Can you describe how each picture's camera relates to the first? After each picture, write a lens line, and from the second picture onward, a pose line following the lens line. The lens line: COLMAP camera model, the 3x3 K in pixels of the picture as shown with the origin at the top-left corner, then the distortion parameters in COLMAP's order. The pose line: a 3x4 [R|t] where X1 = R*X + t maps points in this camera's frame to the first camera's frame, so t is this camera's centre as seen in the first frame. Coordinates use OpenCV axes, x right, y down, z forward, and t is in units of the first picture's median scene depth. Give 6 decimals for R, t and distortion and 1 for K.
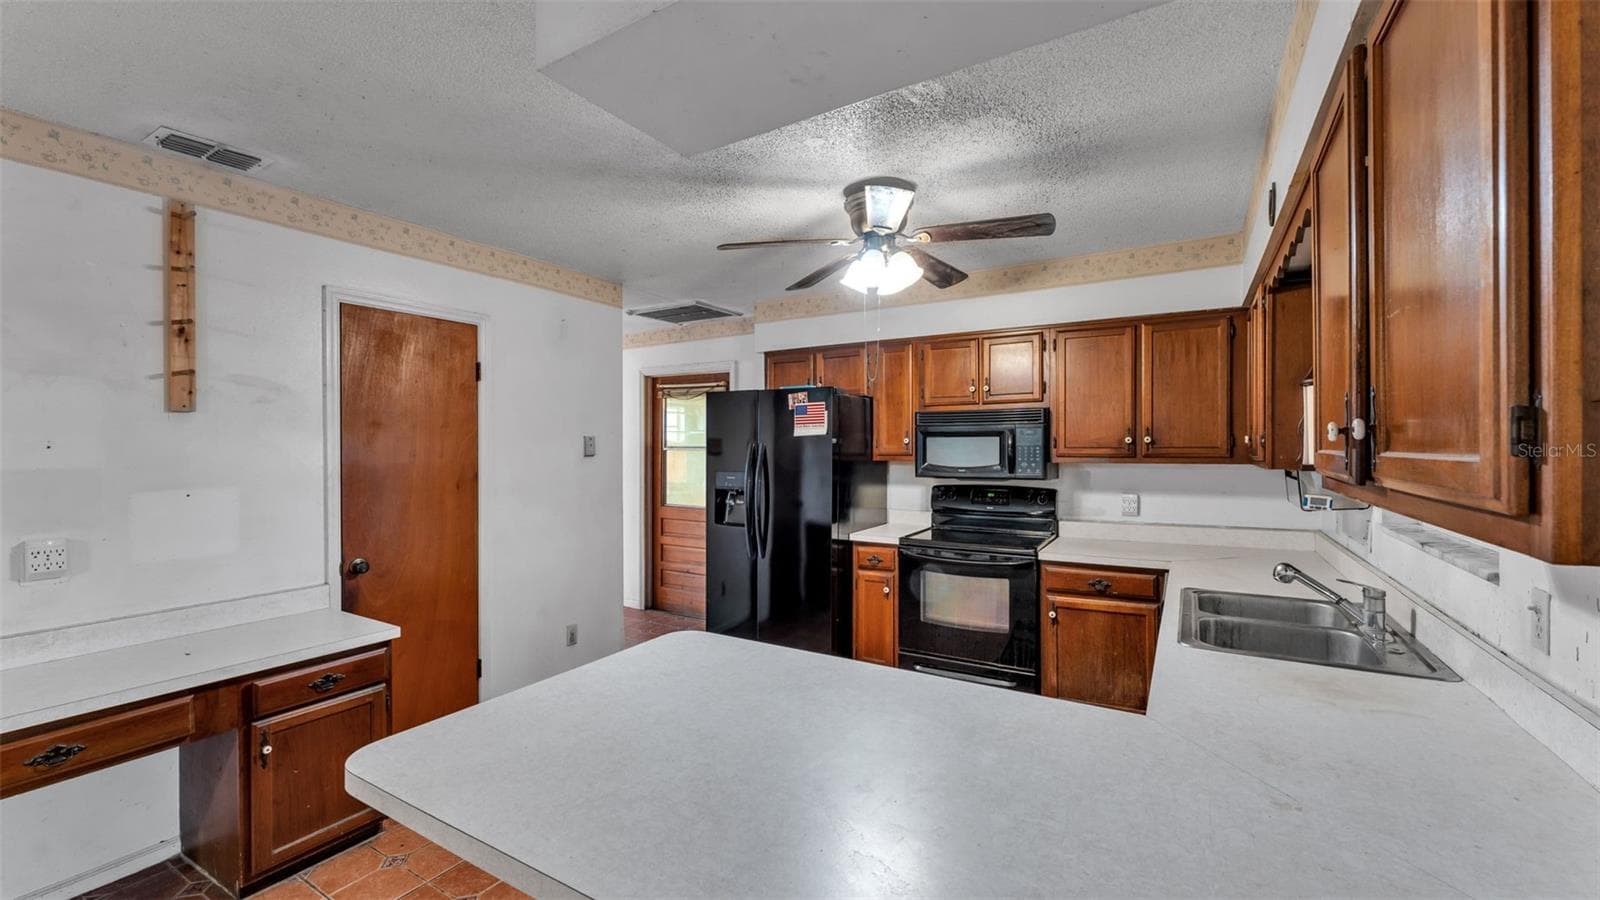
lens RADIAL K [[645.6, 0, 800.0], [0, 645.6, 450.0], [0, 0, 1]] dist [-0.001522, 0.000021]
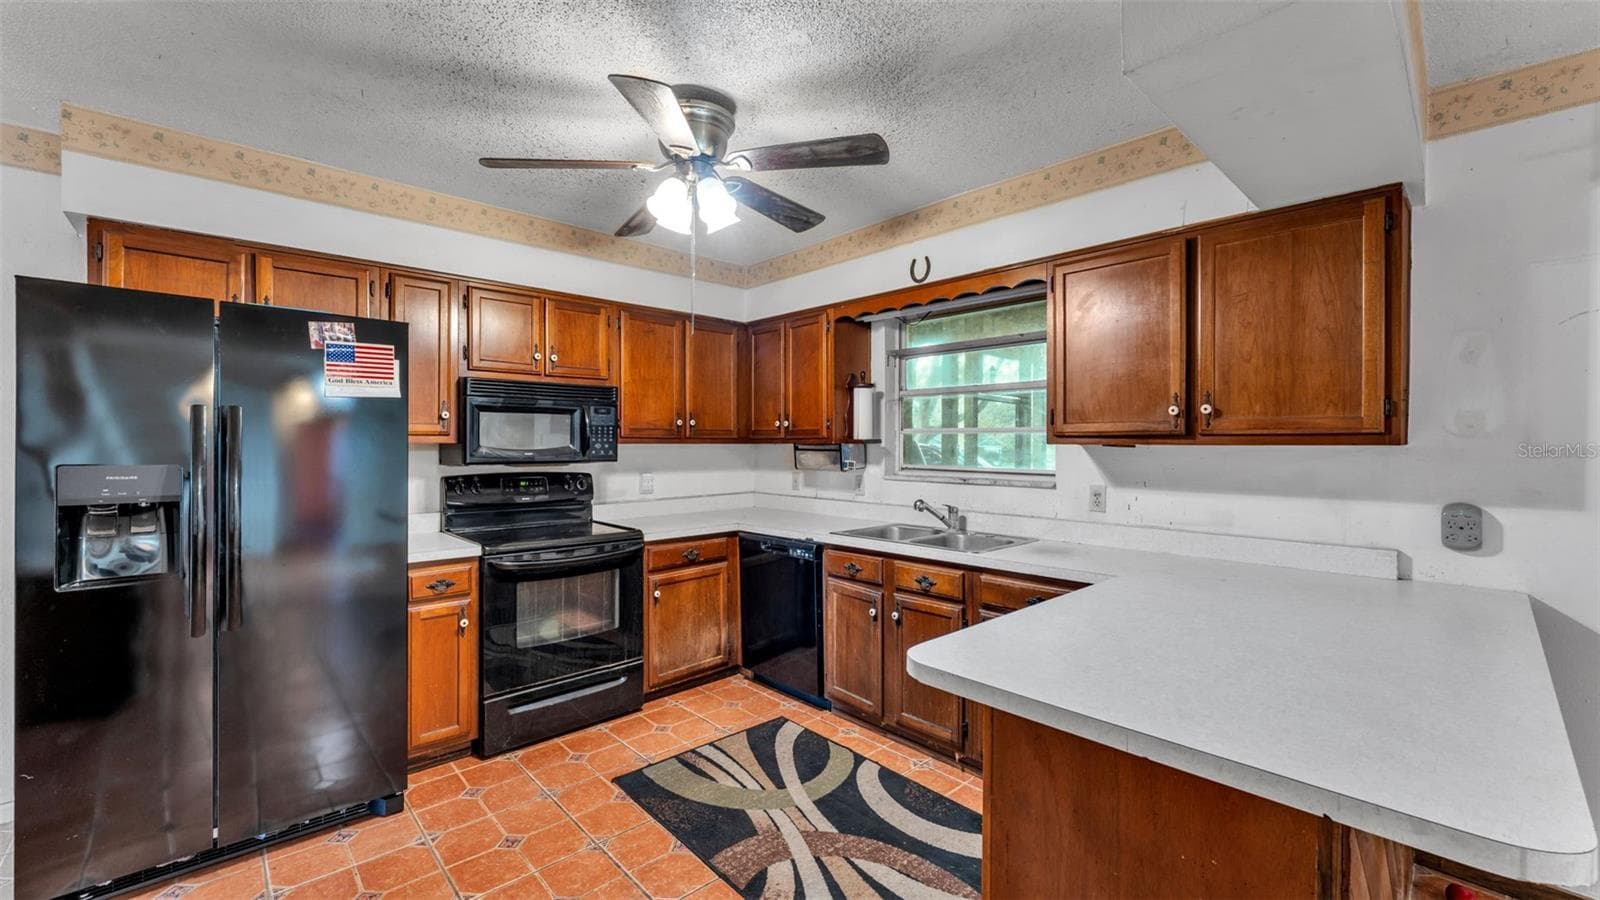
lens RADIAL K [[645.6, 0, 800.0], [0, 645.6, 450.0], [0, 0, 1]] dist [-0.001522, 0.000021]
pose [[0.278228, -0.005601, 0.960499, -0.463421], [0.004940, 0.999978, 0.004400, 0.026054], [-0.960502, 0.003521, 0.278249, 0.463567]]
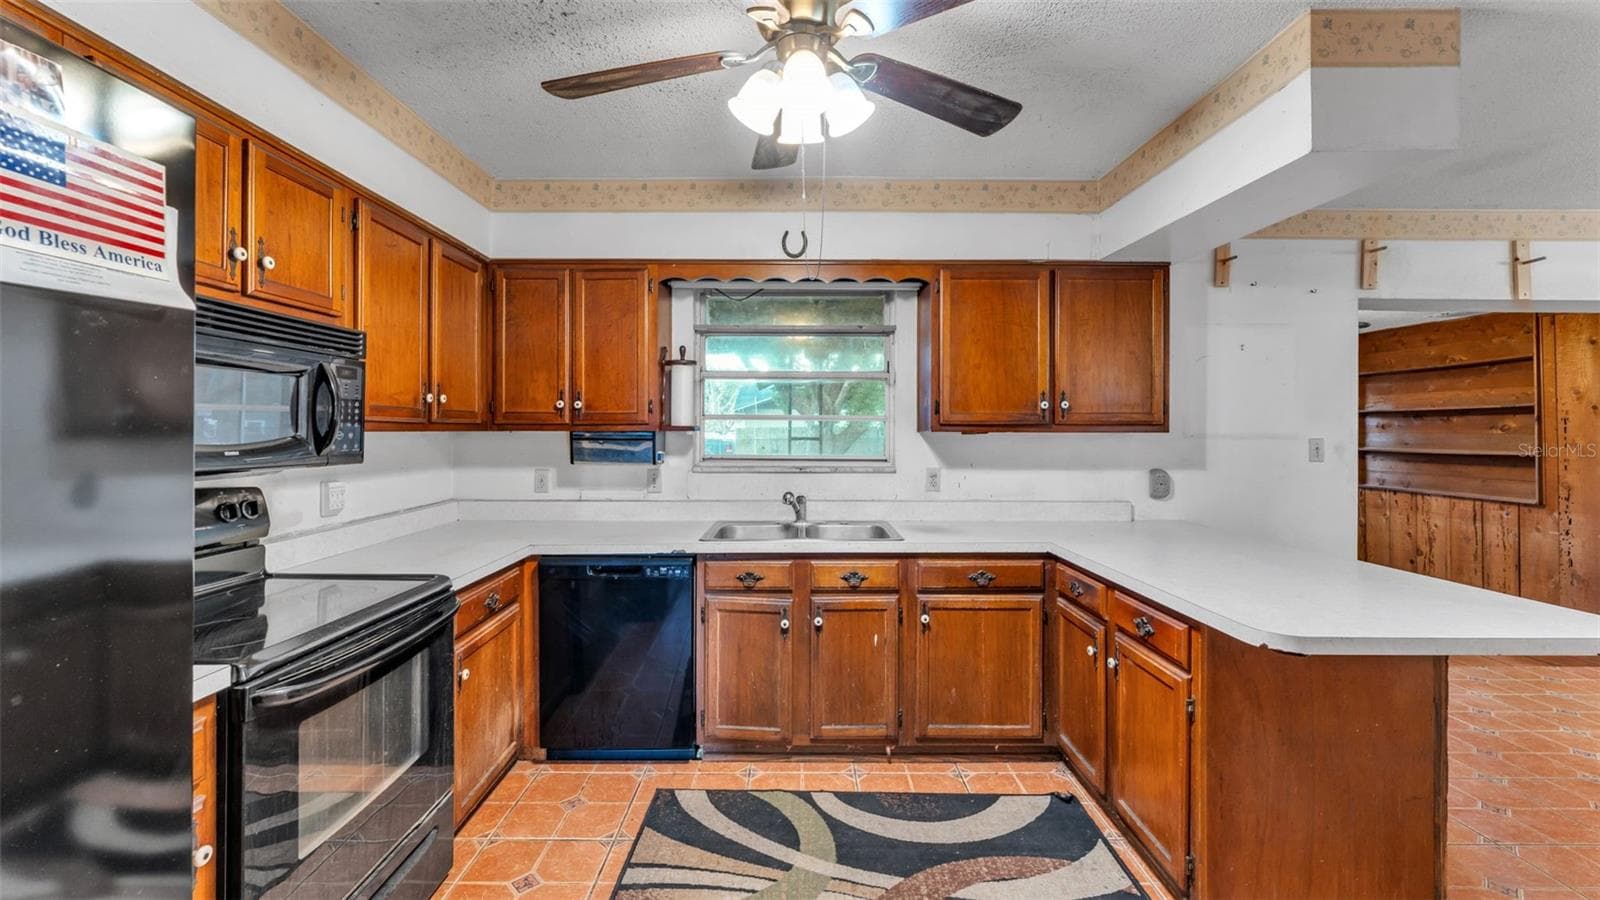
lens RADIAL K [[644.2, 0, 796.6], [0, 644.2, 429.3], [0, 0, 1]] dist [-0.004044, -0.000182]
pose [[-0.513429, 0.004477, 0.858120, -0.276504], [0.006794, 0.999976, -0.001152, 0.020708], [-0.858105, 0.005238, -0.513447, 0.951939]]
